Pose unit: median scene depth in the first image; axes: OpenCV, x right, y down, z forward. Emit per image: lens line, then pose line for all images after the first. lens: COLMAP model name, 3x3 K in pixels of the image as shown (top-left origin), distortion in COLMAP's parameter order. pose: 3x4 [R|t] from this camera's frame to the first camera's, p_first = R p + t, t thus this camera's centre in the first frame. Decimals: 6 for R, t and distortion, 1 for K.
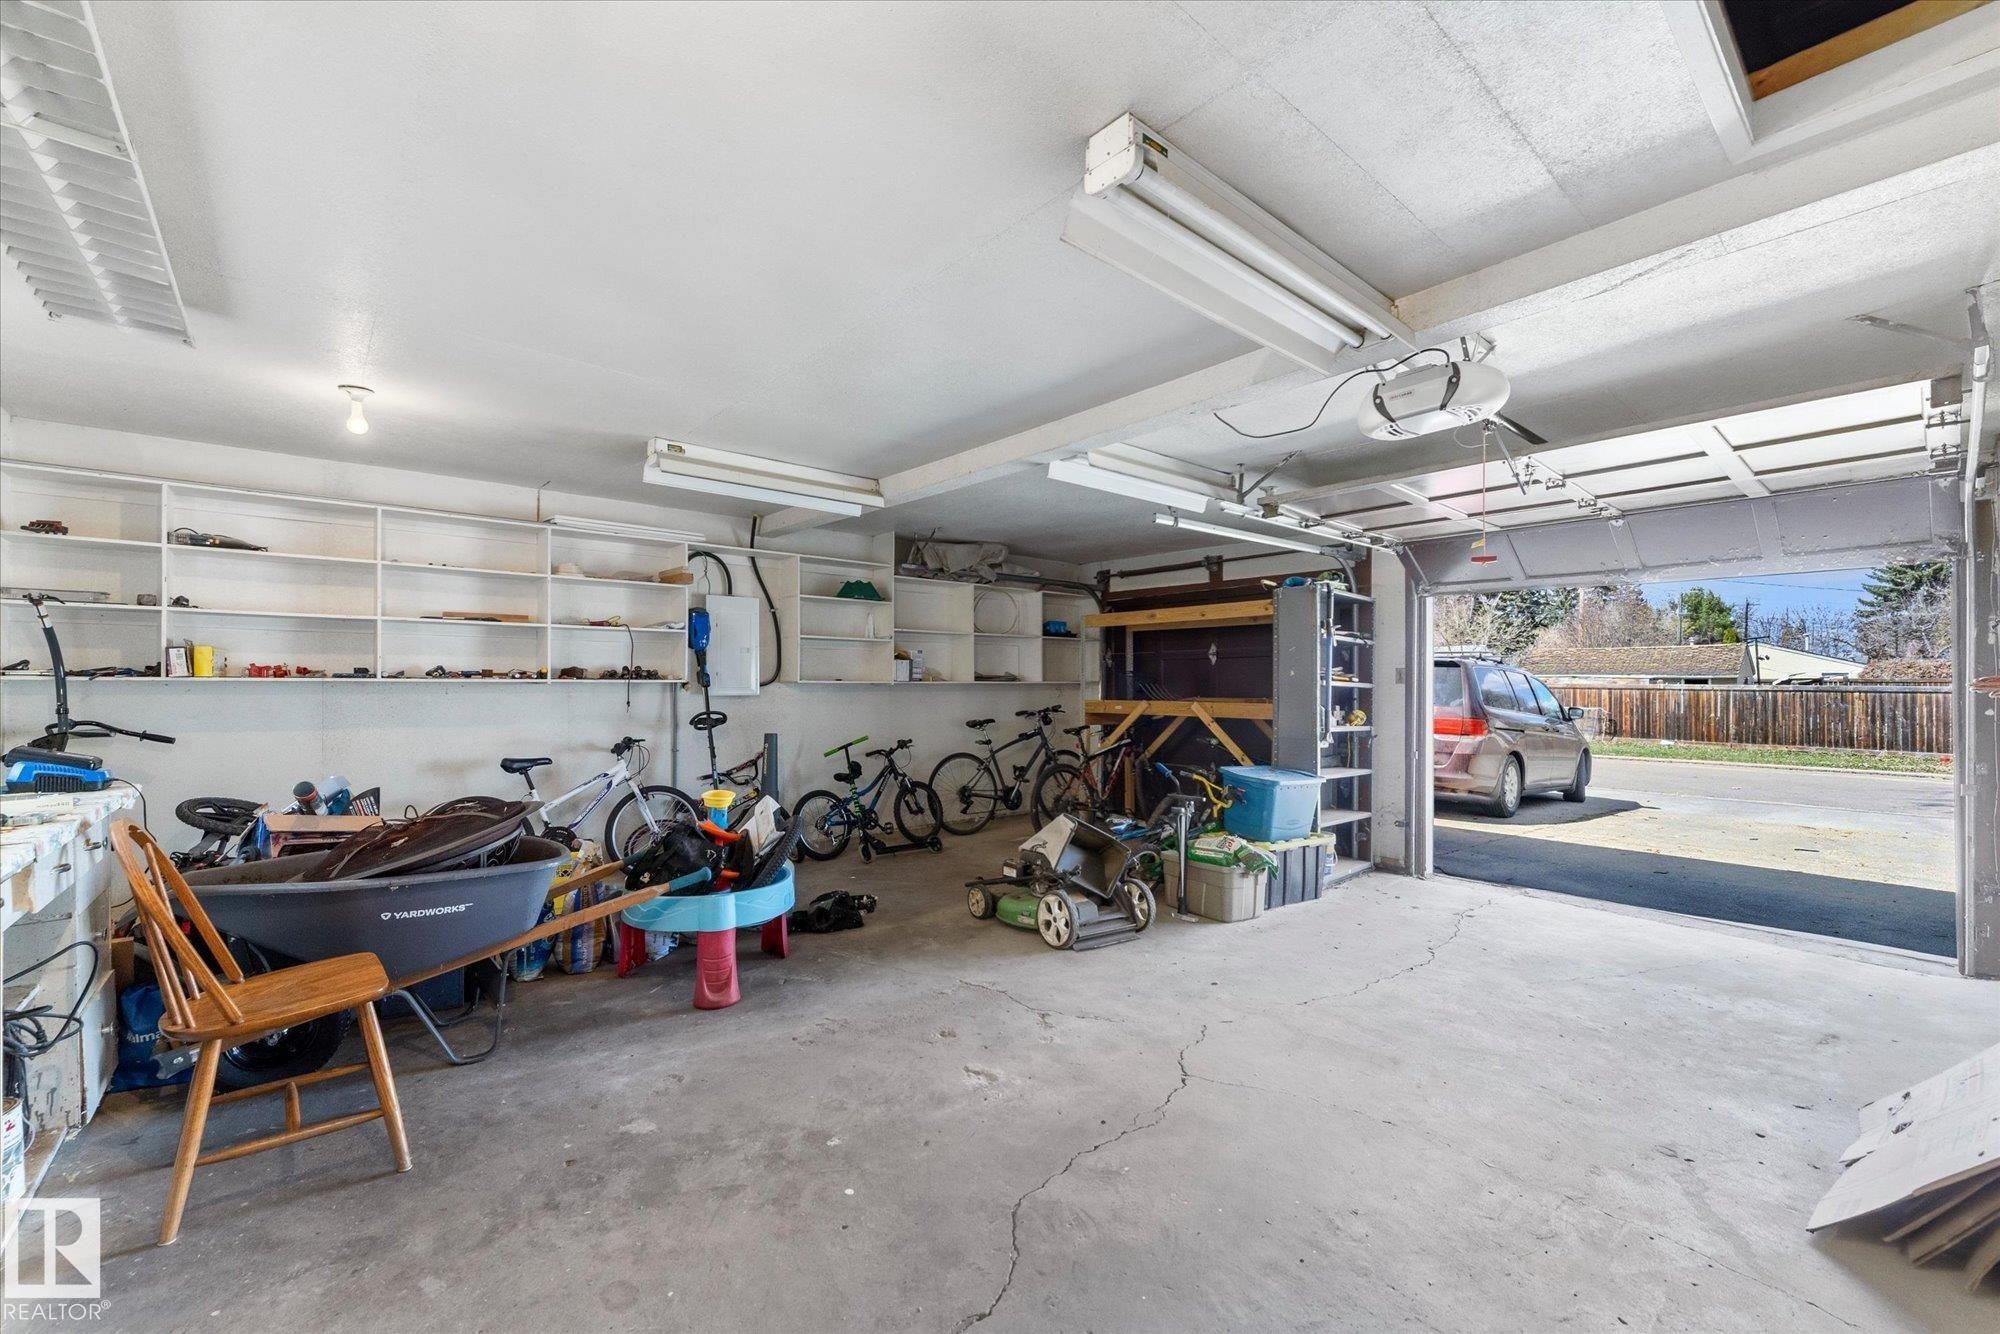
lens RADIAL K [[825.6, 0, 996.3], [0, 825.6, 672.6], [0, 0, 1]] dist [-0.010509, 0.002796]
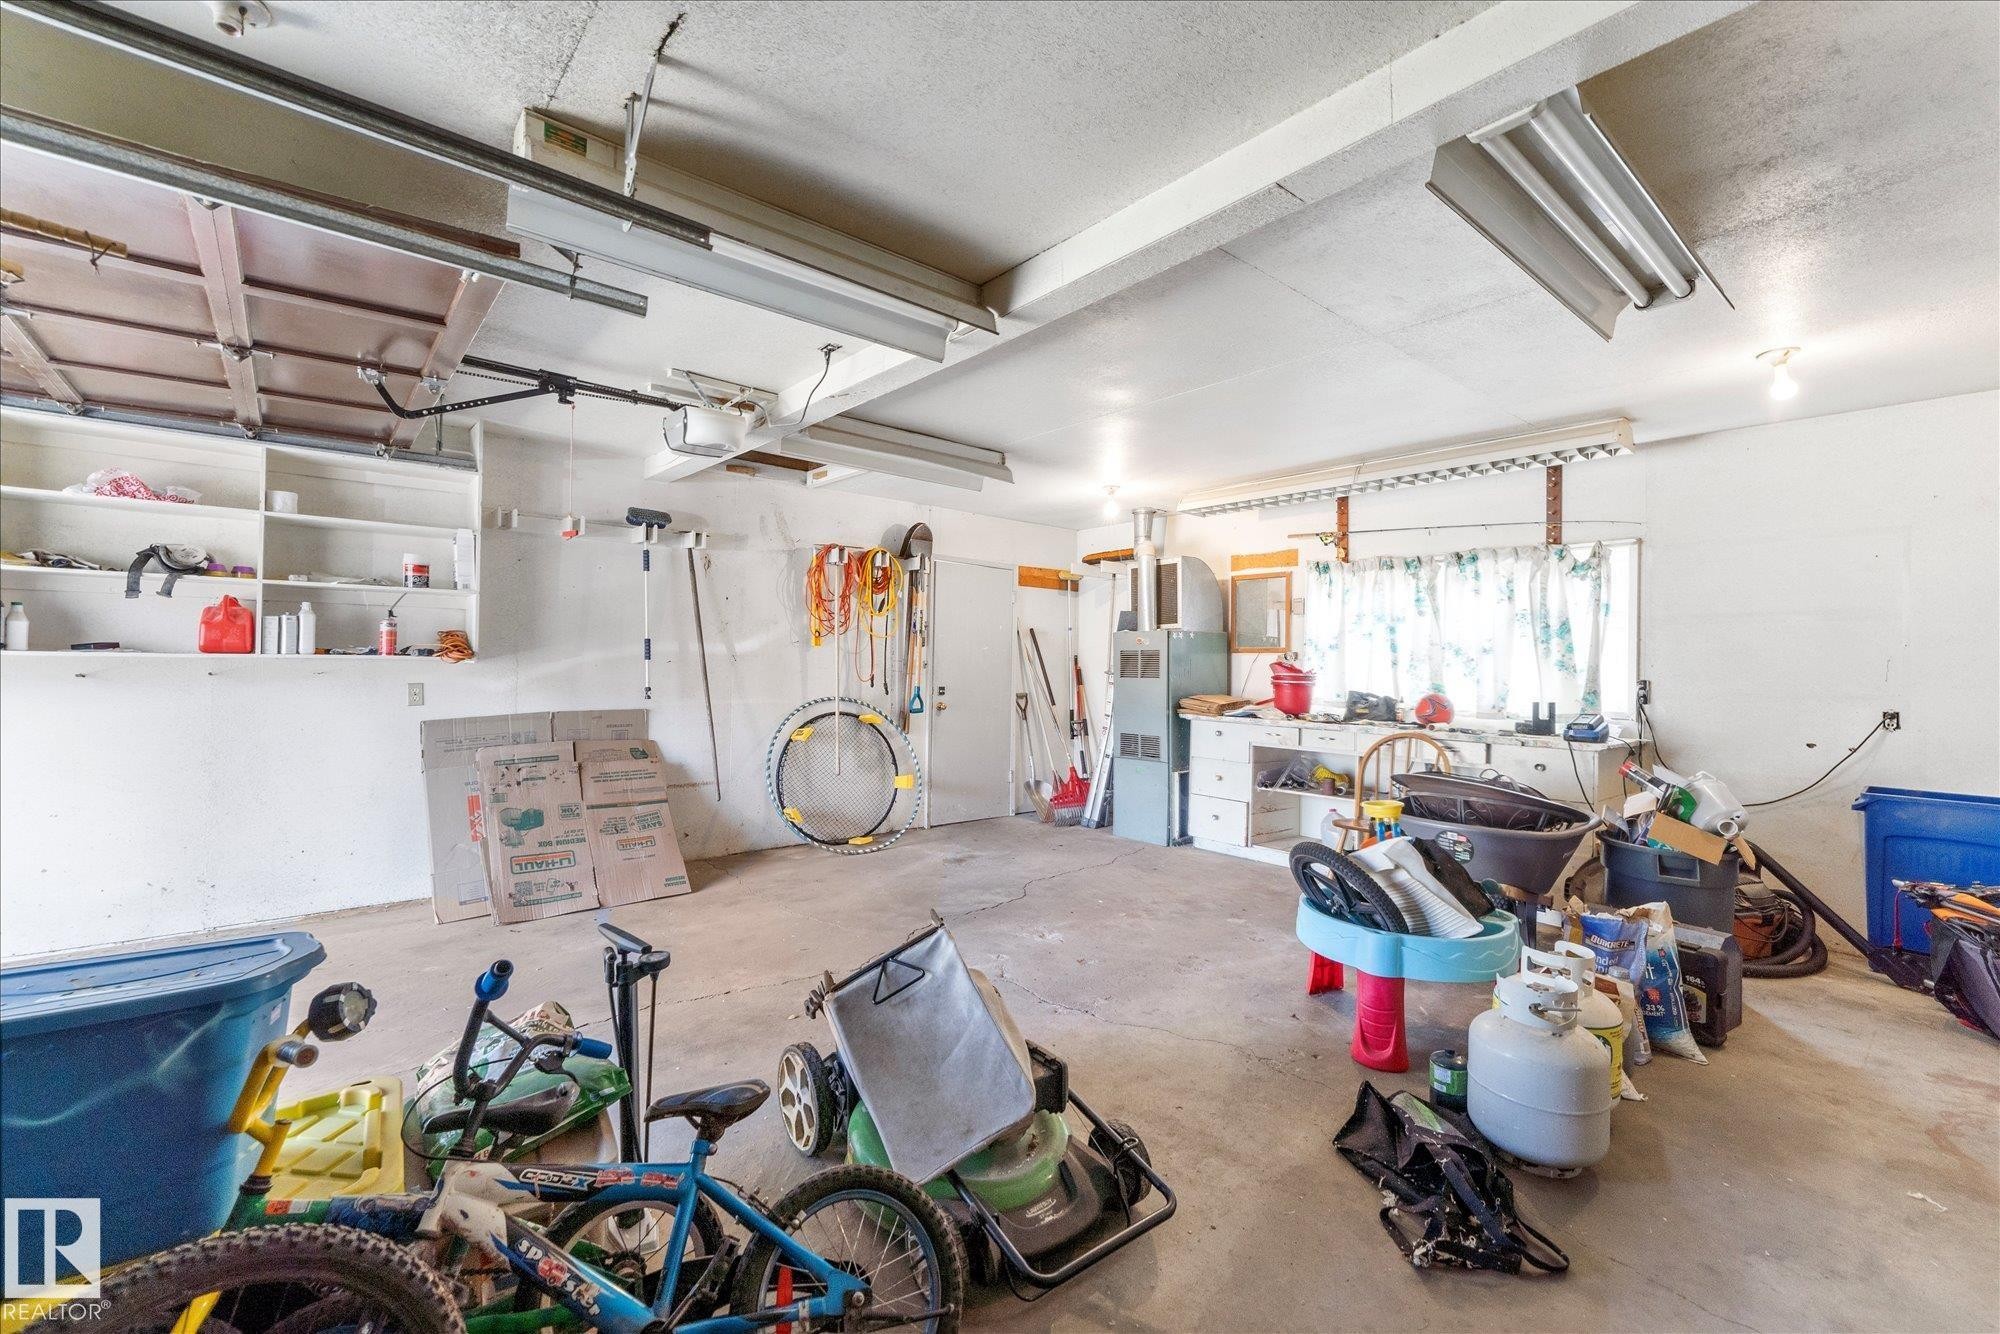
lens RADIAL K [[825.6, 0, 996.3], [0, 825.6, 672.6], [0, 0, 1]] dist [-0.010509, 0.002796]
pose [[-0.999933, -0.011355, -0.002350, 0.095538], [-0.011326, 0.999864, -0.011963, 0.044513], [0.002486, -0.011936, -0.999926, 2.786908]]
